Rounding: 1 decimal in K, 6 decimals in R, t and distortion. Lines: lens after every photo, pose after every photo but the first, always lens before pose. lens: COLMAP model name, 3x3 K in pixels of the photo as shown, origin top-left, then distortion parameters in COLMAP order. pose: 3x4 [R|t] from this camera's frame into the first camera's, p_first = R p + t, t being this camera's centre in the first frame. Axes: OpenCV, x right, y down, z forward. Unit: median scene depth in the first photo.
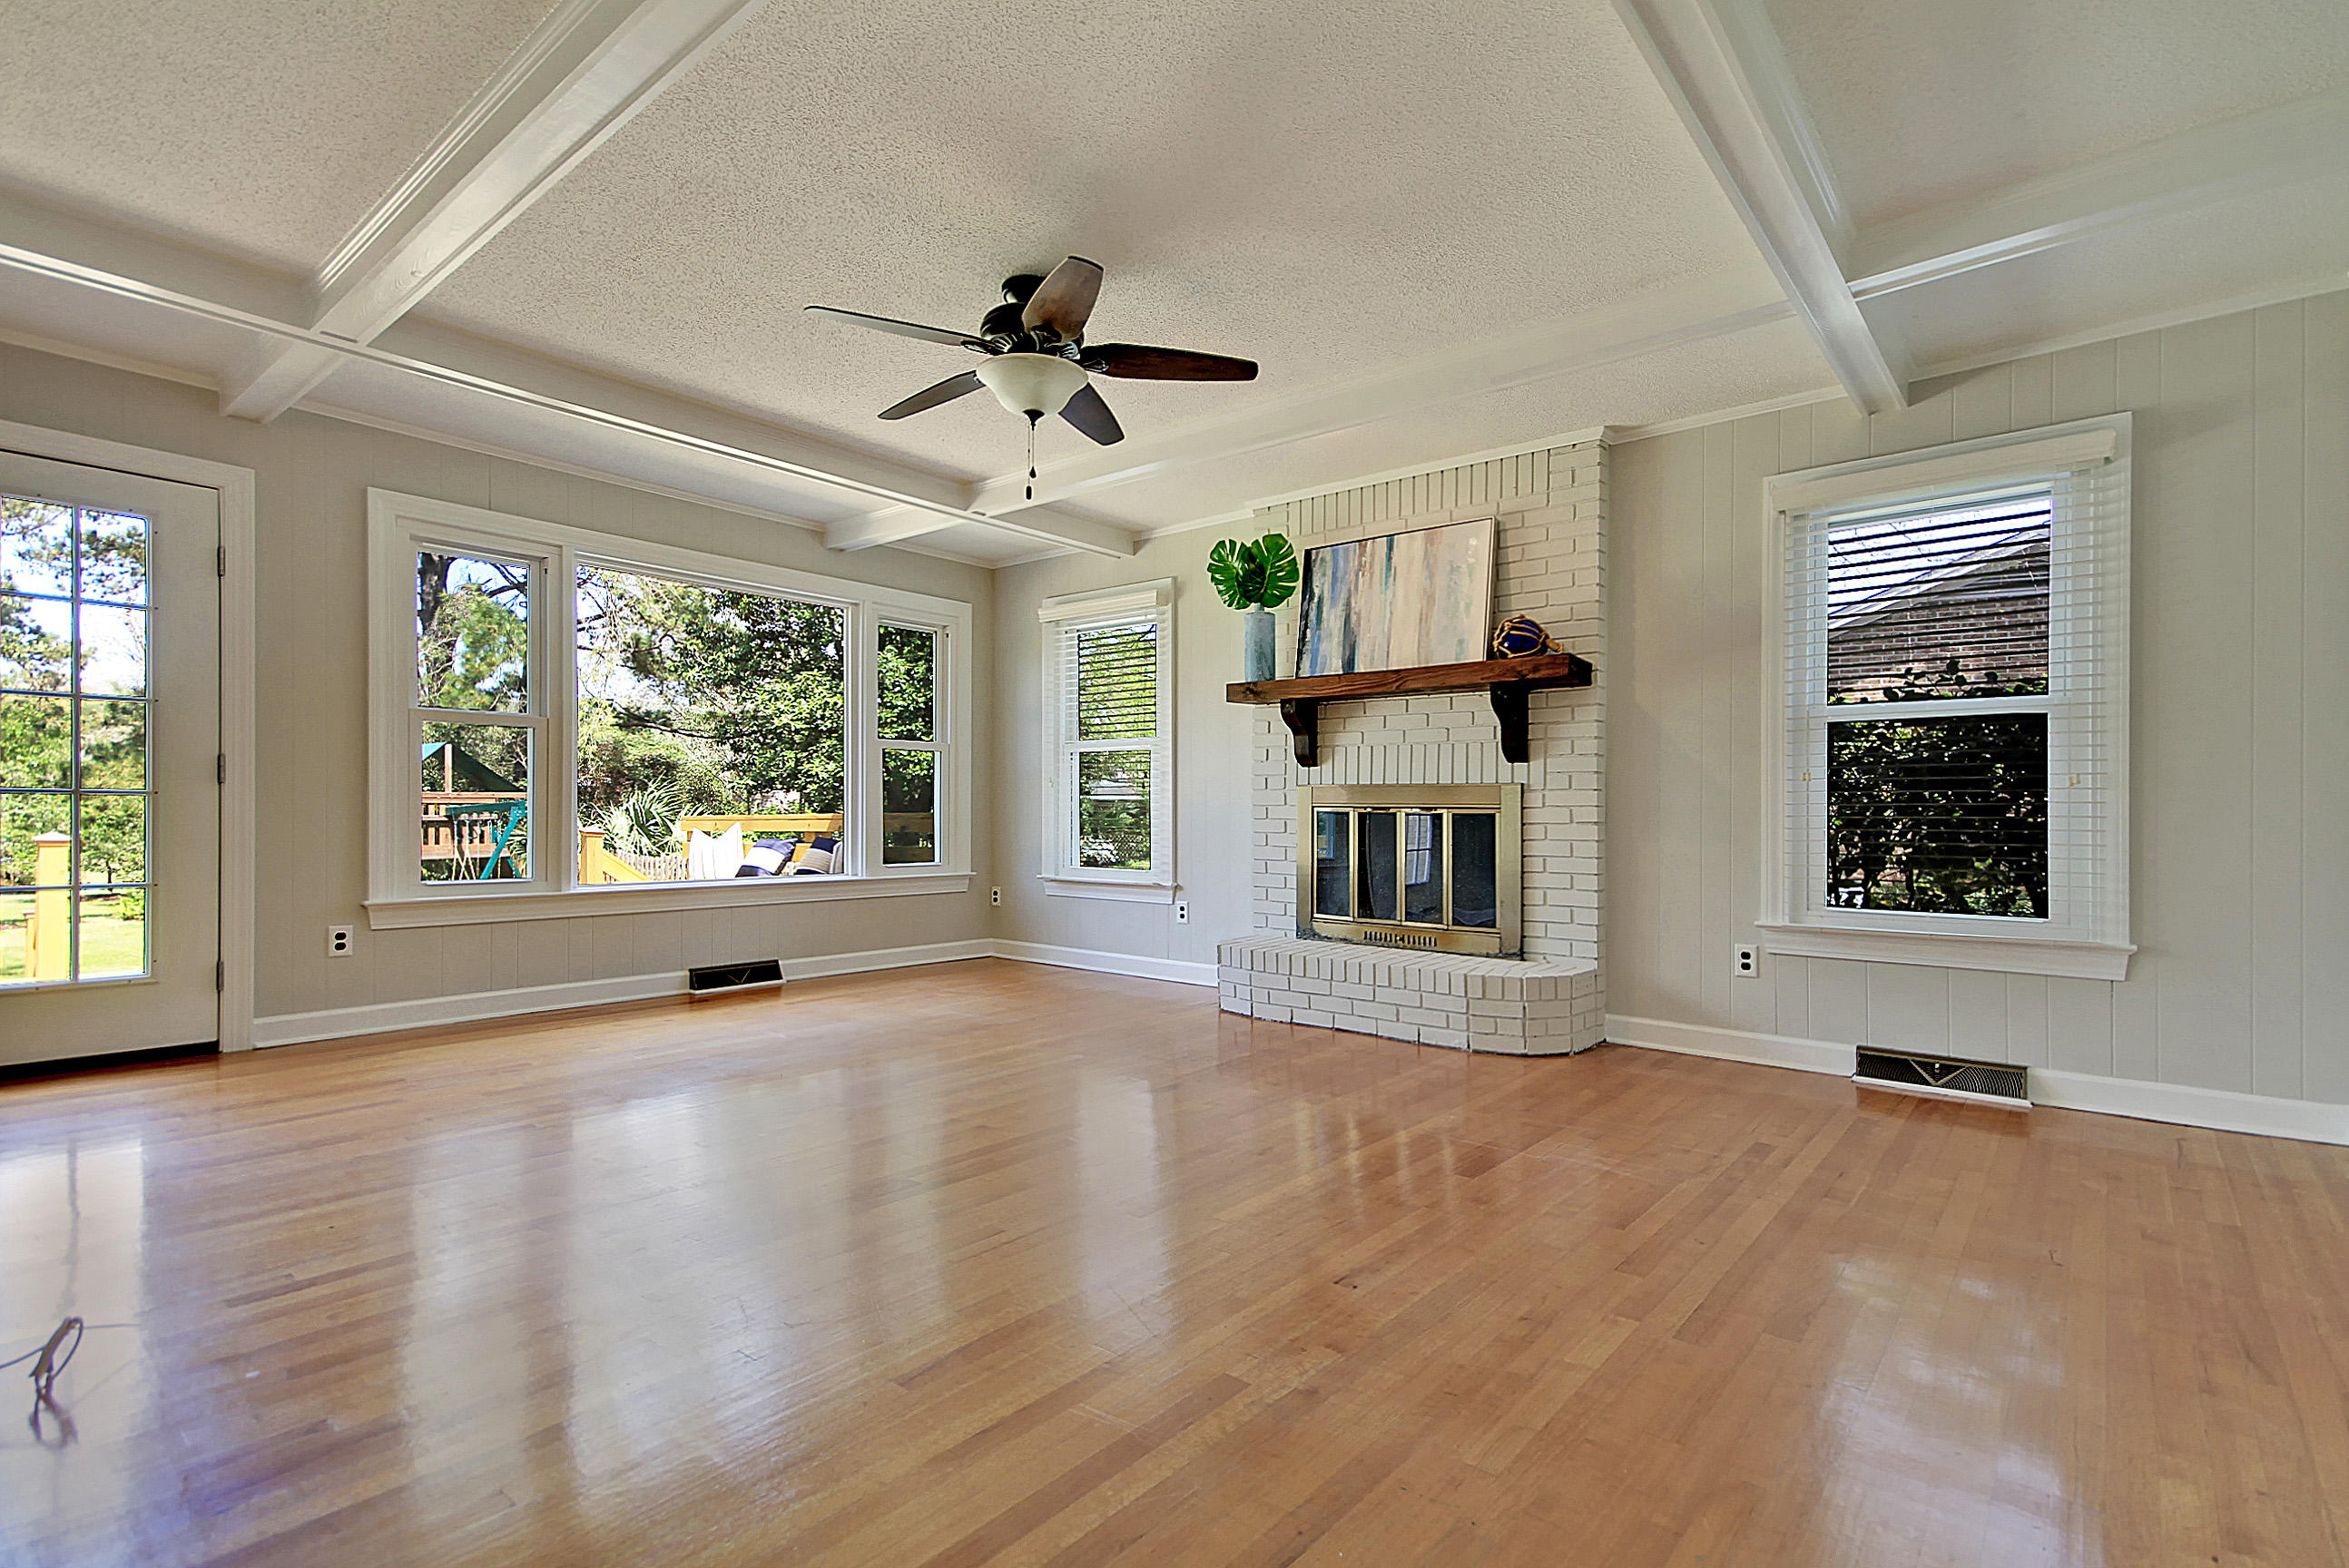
lens RADIAL K [[1083.1, 0, 1181.2], [0, 1083.1, 803.2], [0, 0, 1]] dist [0.020457, 0.000404]
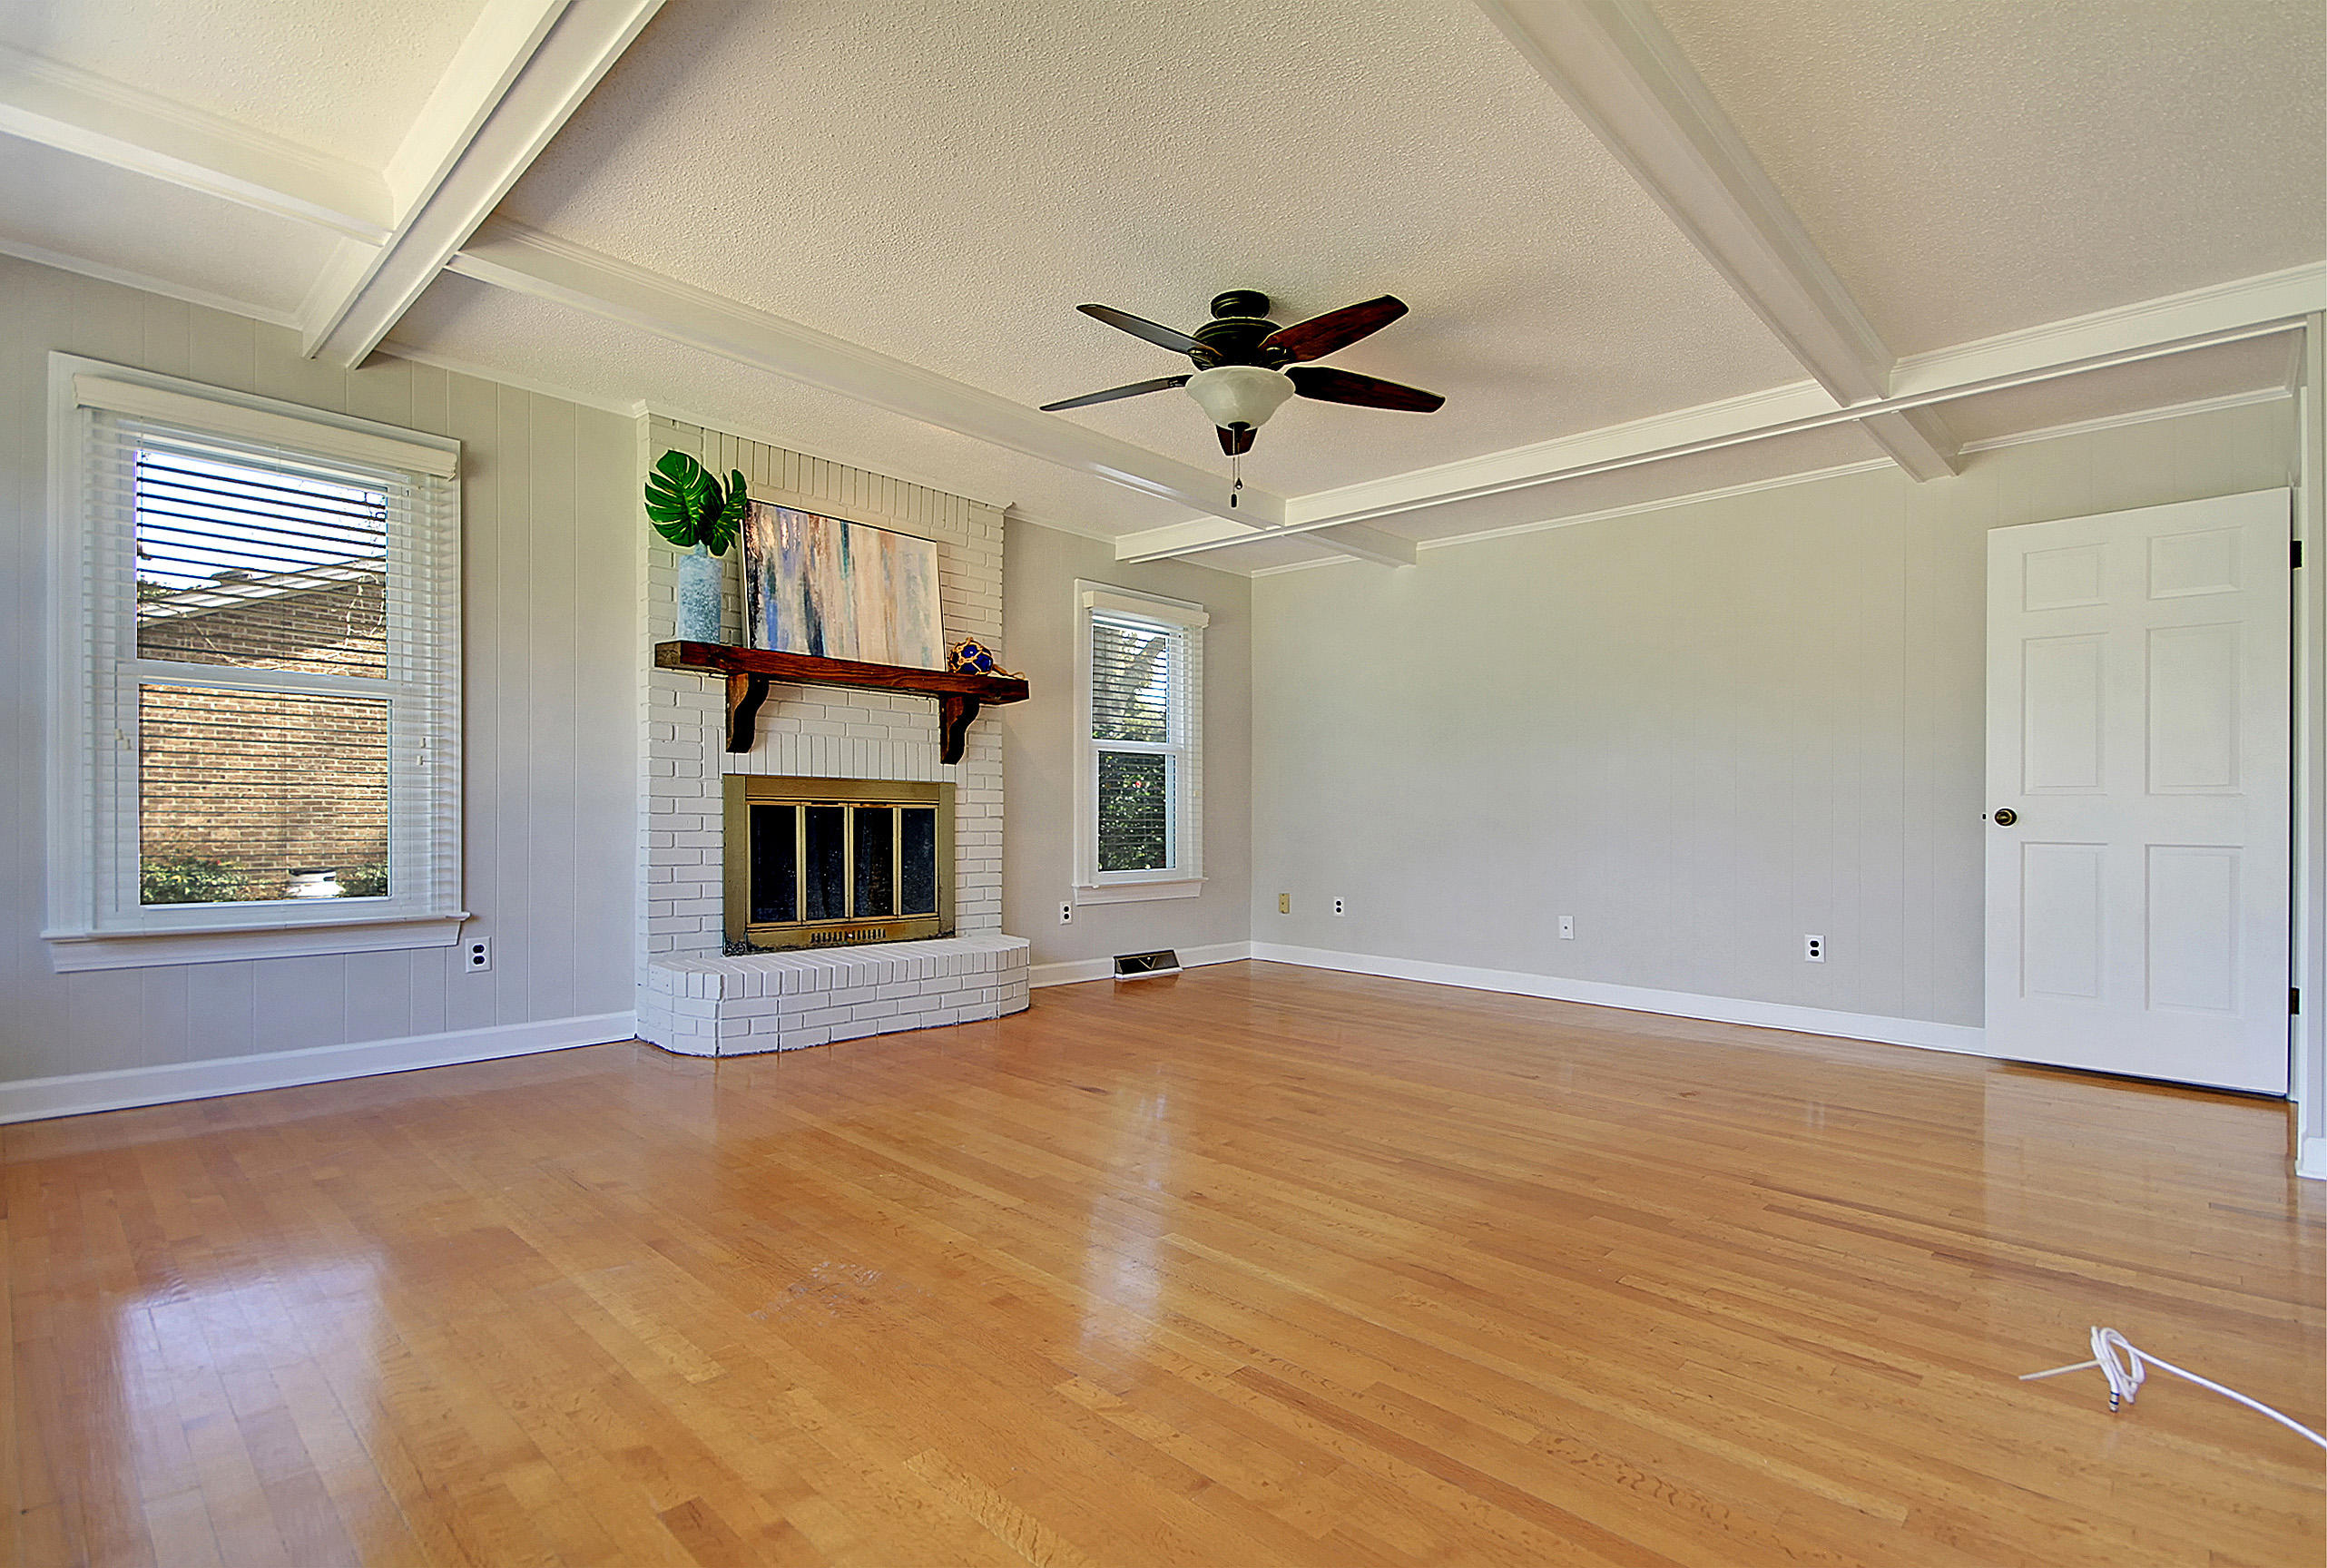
lens RADIAL K [[1125.8, 0, 1168.1], [0, 1125.8, 800.4], [0, 0, 1]] dist [0.000800, 0.000111]
pose [[0.067329, 0.004387, 0.997721, -0.802735], [-0.022677, 0.999739, -0.002866, -0.001503], [-0.997473, -0.022433, 0.067410, 0.652176]]
